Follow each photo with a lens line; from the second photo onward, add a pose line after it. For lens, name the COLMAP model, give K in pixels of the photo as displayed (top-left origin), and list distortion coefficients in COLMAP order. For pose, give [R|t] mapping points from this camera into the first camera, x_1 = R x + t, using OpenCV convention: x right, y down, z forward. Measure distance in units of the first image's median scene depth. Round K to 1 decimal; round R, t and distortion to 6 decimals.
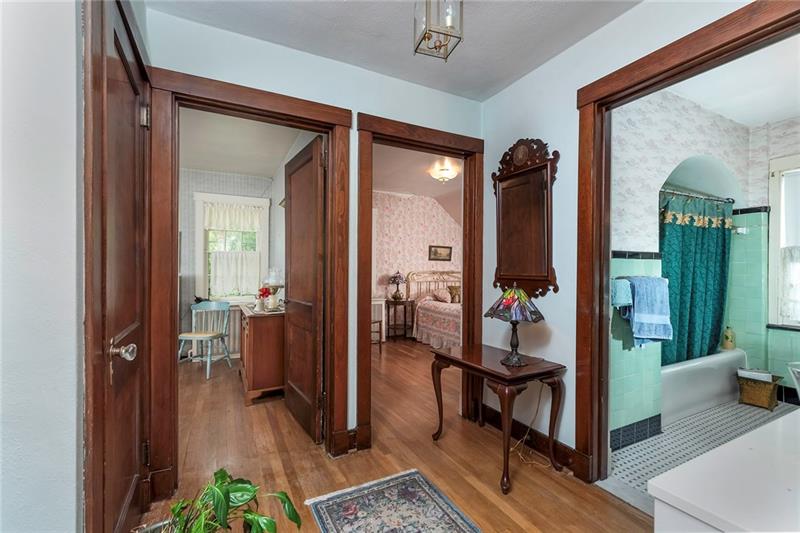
lens RADIAL K [[352.2, 0, 403.2], [0, 352.2, 268.3], [0, 0, 1]] dist [-0.000899, -0.000067]
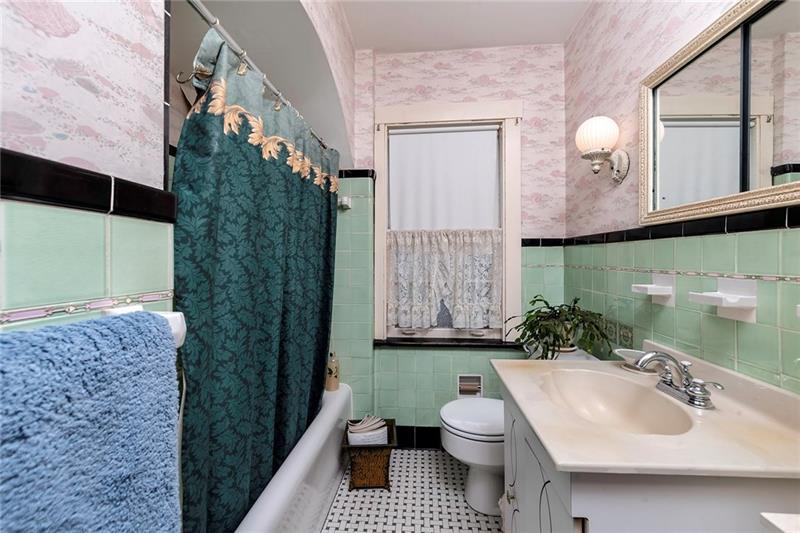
lens RADIAL K [[340.3, 0, 400.1], [0, 340.3, 259.9], [0, 0, 1]] dist [-0.001190, -0.000011]
pose [[0.533442, -0.000100, 0.845837, 0.225722], [-0.005653, 0.999977, 0.003683, -0.000776], [-0.845818, -0.006747, 0.533429, 0.272296]]
